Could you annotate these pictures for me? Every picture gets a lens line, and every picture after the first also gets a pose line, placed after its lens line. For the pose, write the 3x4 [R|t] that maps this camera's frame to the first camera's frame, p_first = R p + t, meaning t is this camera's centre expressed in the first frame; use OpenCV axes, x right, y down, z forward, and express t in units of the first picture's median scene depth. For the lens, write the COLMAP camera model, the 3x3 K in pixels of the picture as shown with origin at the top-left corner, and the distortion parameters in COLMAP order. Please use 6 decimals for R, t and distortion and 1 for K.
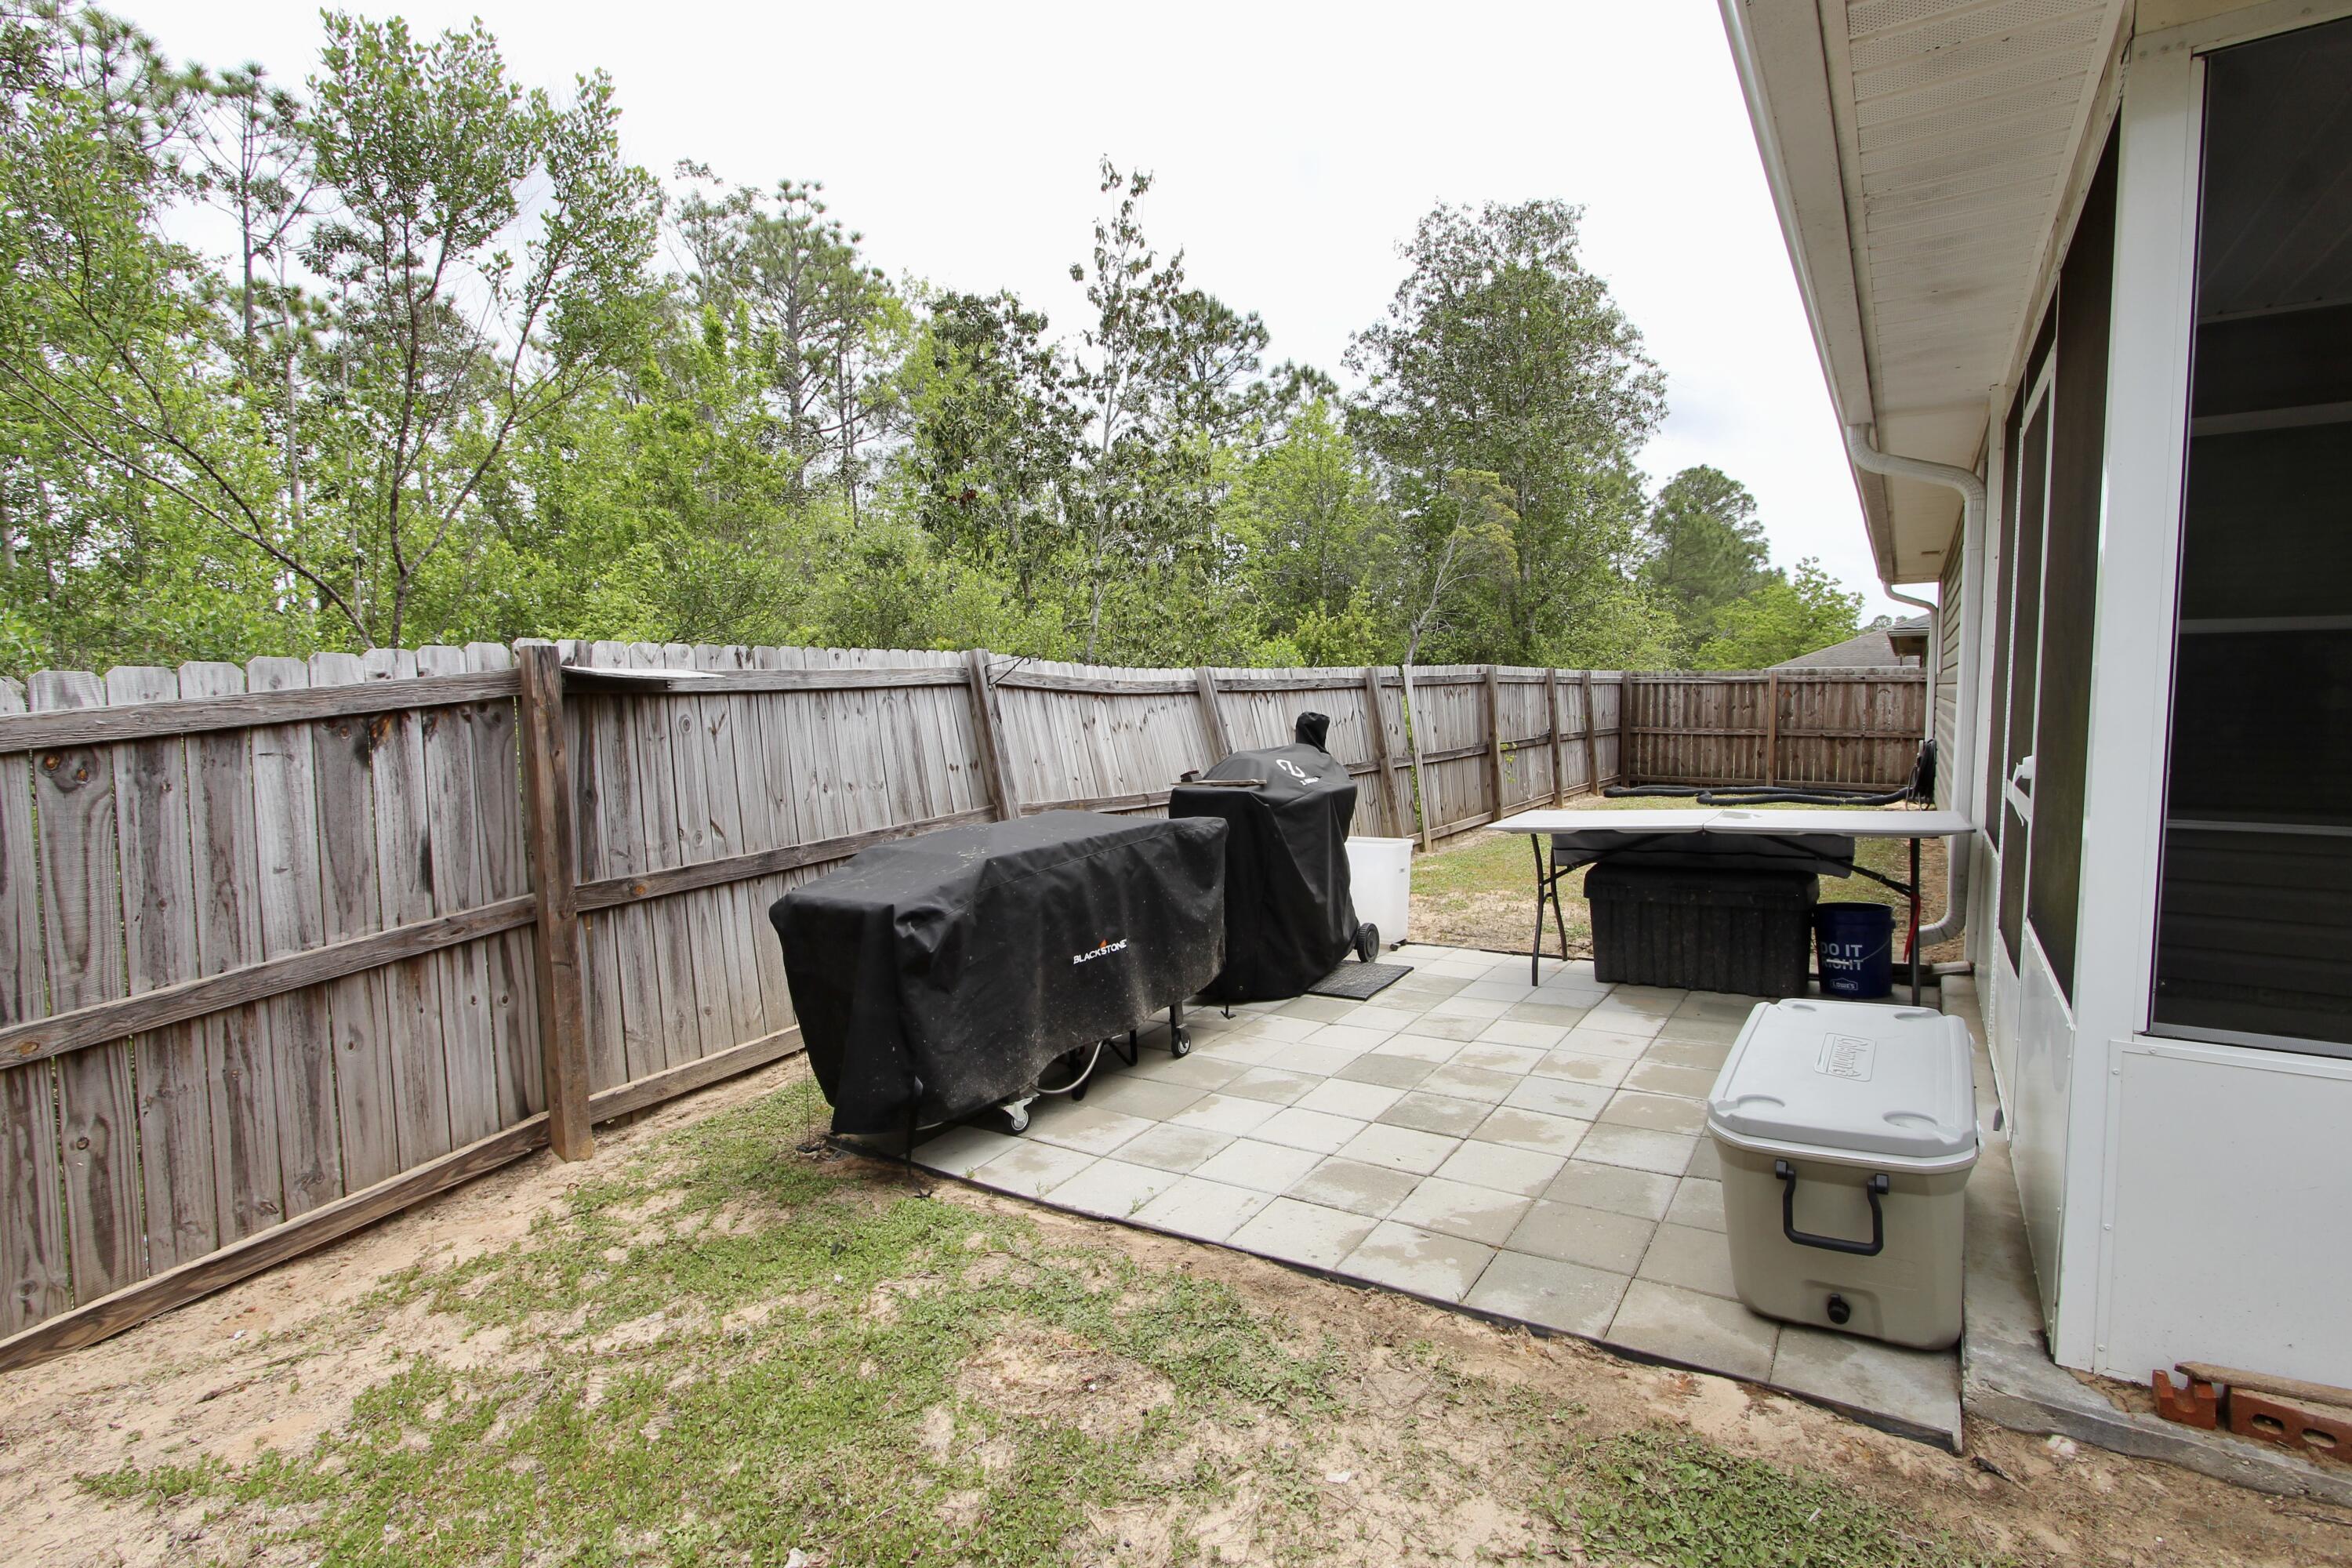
lens RADIAL K [[1087.2, 0, 1175.7], [0, 1087.2, 779.5], [0, 0, 1]] dist [-0.016406, 0.002231]
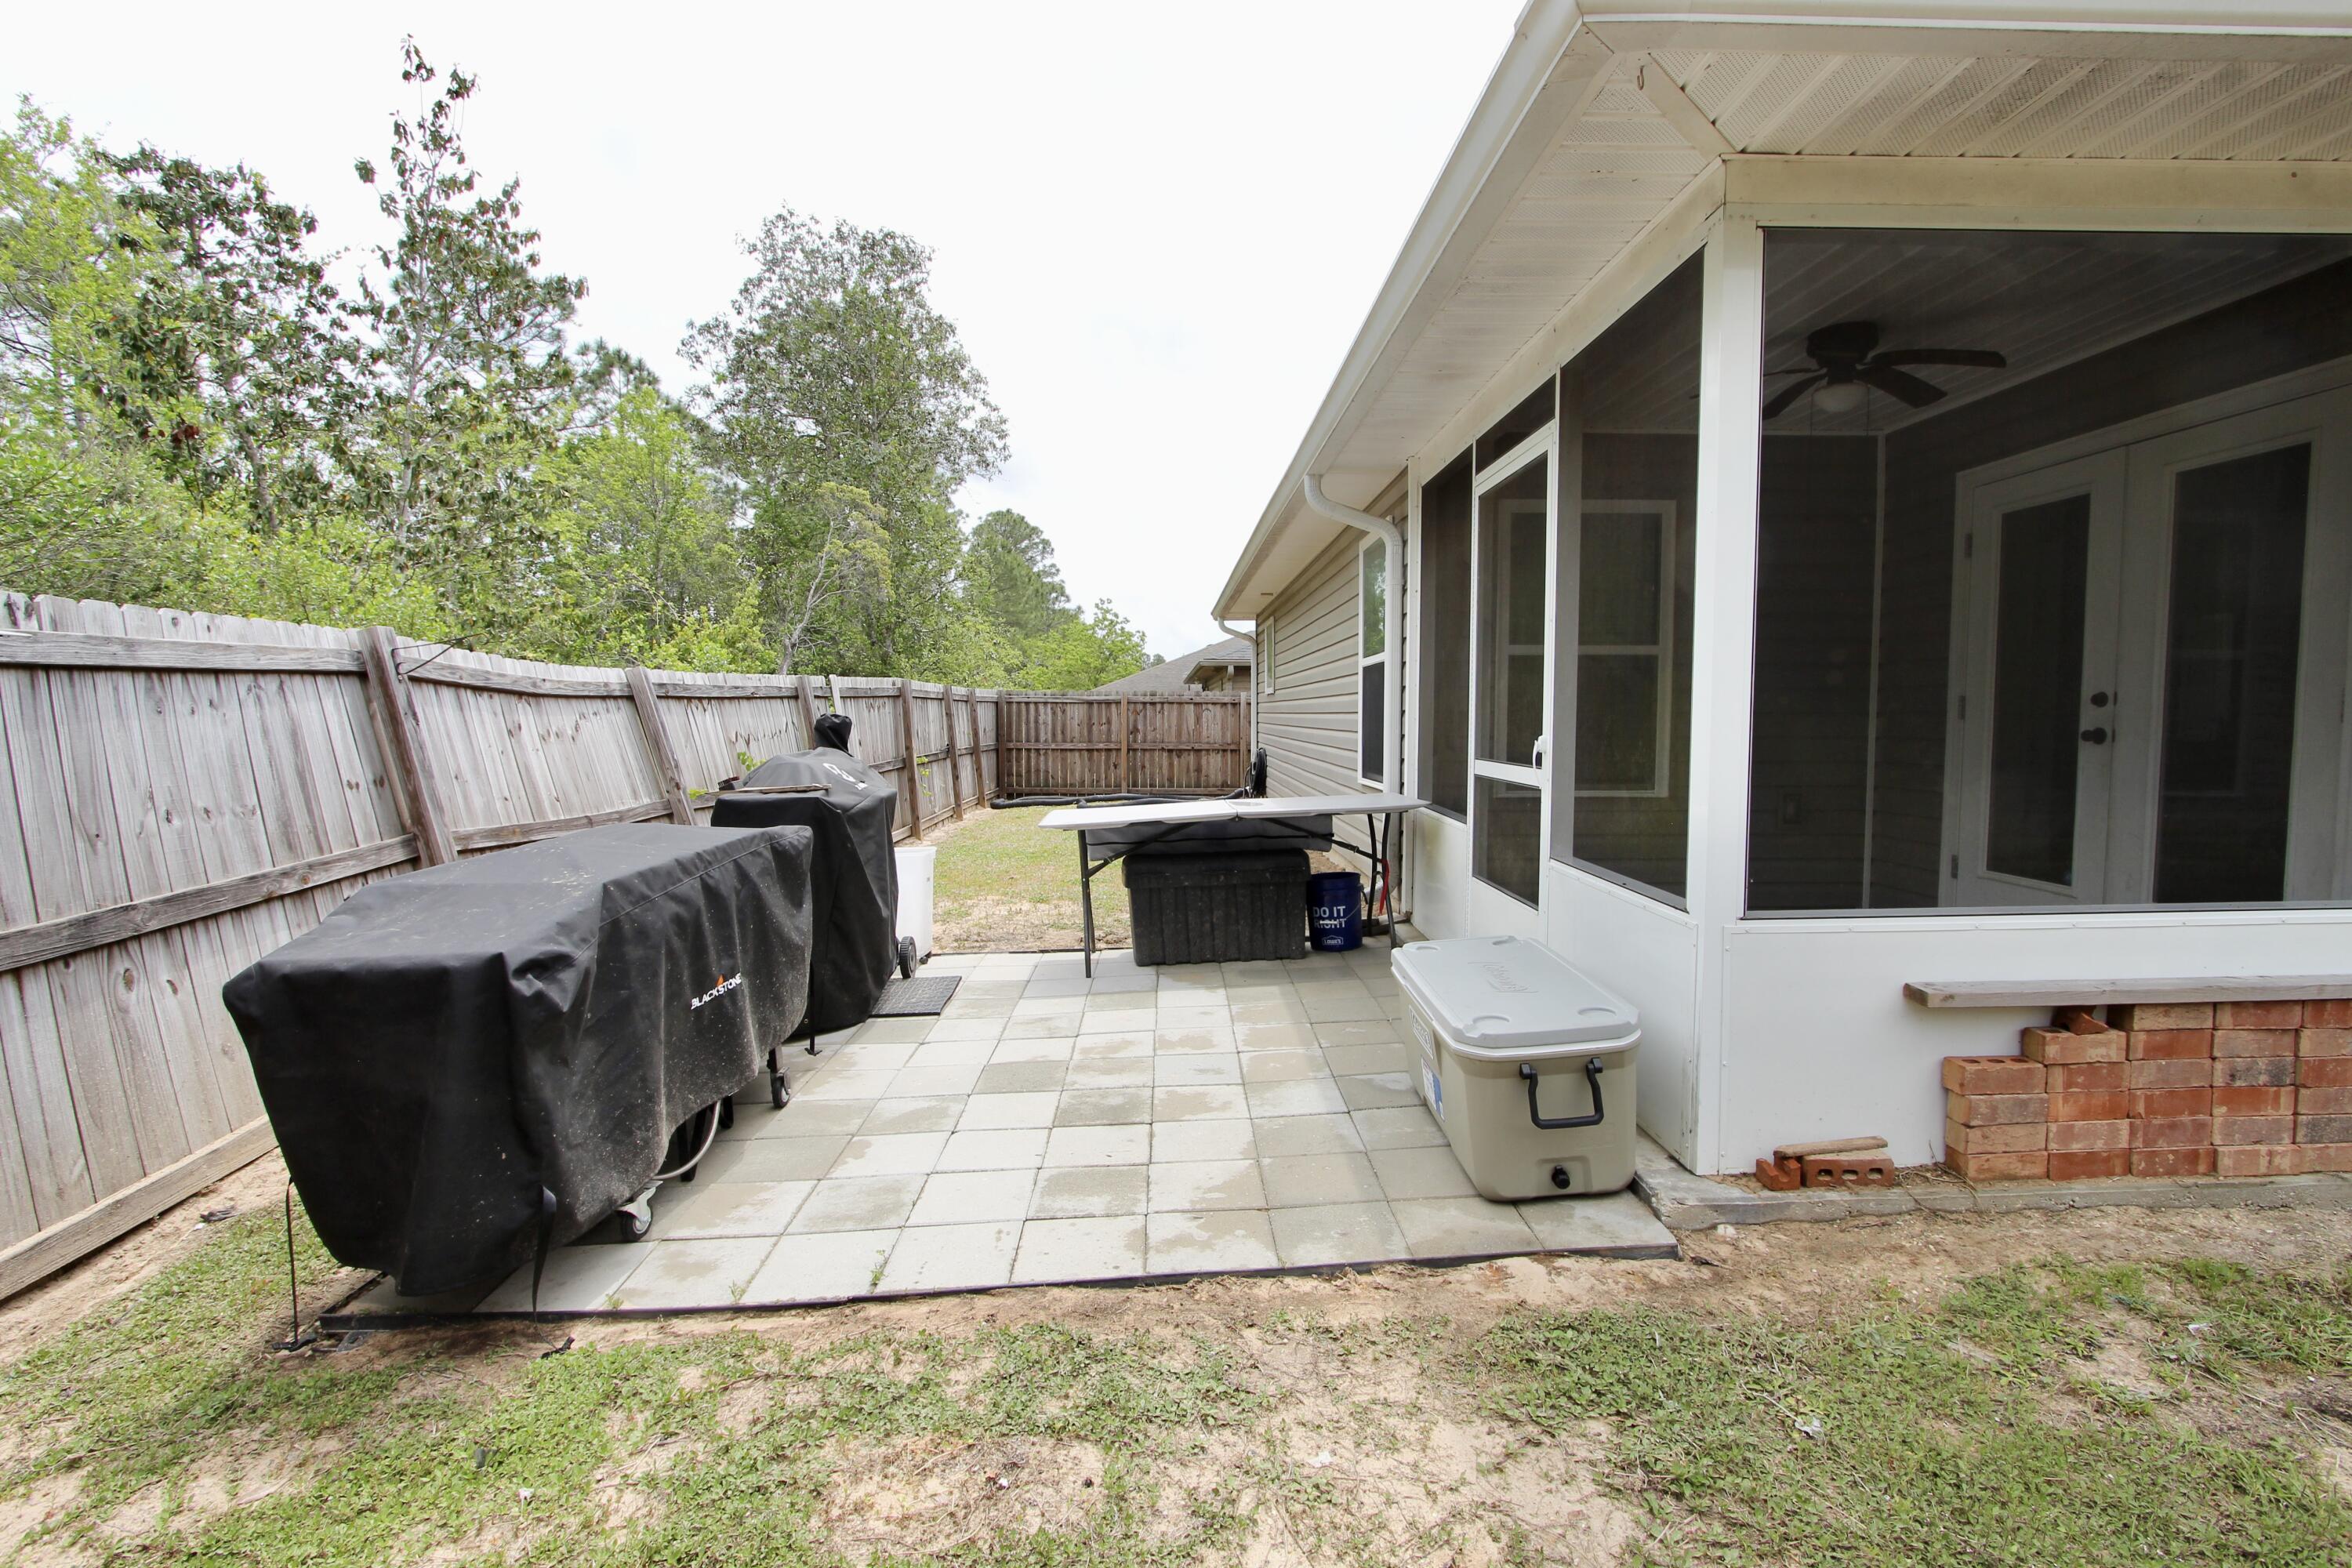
lens RADIAL K [[1087.2, 0, 1175.7], [0, 1087.2, 779.5], [0, 0, 1]] dist [-0.016406, 0.002231]
pose [[0.819780, -0.026610, 0.572060, -0.259040], [0.039370, 0.999175, -0.009940, 0.022224], [-0.571324, 0.030671, 0.820151, 0.138518]]
